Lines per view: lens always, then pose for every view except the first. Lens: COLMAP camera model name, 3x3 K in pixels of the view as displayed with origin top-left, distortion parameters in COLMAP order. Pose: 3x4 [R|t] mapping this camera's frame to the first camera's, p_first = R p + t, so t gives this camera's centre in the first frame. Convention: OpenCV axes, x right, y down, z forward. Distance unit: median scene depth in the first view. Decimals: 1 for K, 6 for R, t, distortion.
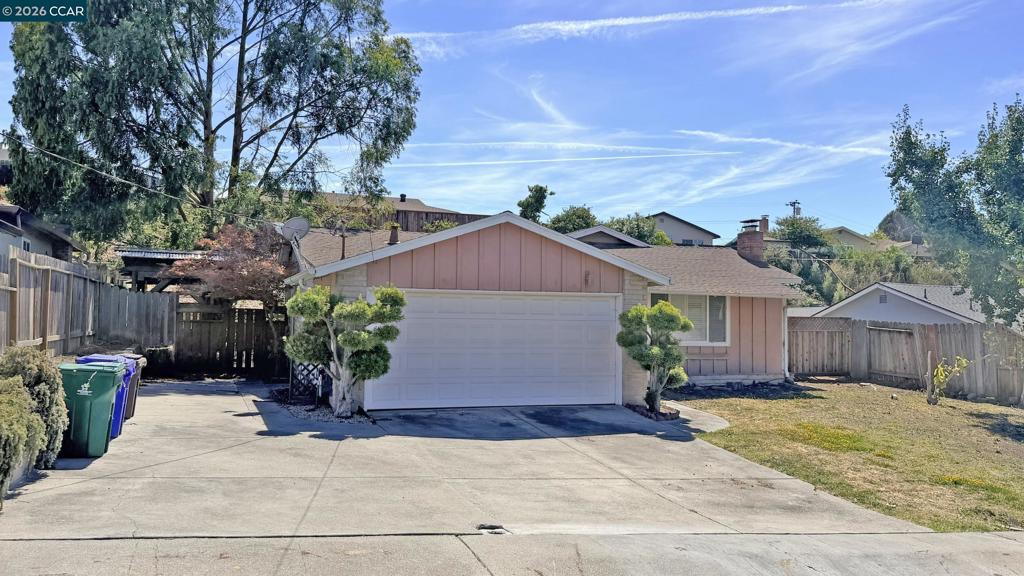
lens RADIAL K [[848.4, 0, 512.0], [0, 848.4, 288.0], [0, 0, 1]] dist [0.111326, -0.195177]
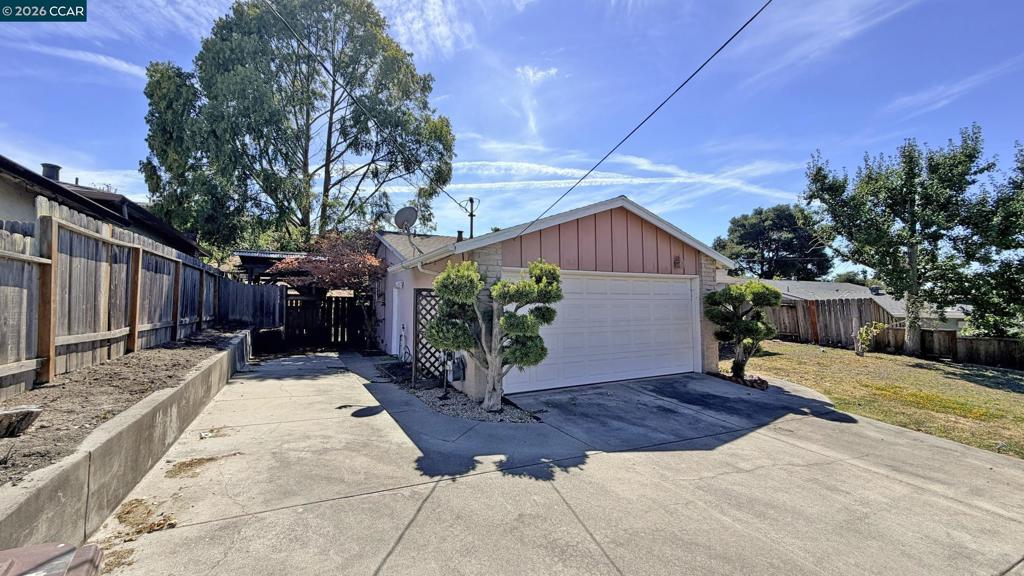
lens RADIAL K [[407.8, 0, 508.7], [0, 407.8, 286.6], [0, 0, 1]] dist [0.001276, 0.000145]
pose [[0.990191, -0.010025, 0.139362, -0.141098], [0.010965, 0.999922, -0.005978, 0.015036], [-0.139292, 0.007447, 0.990223, 0.339868]]
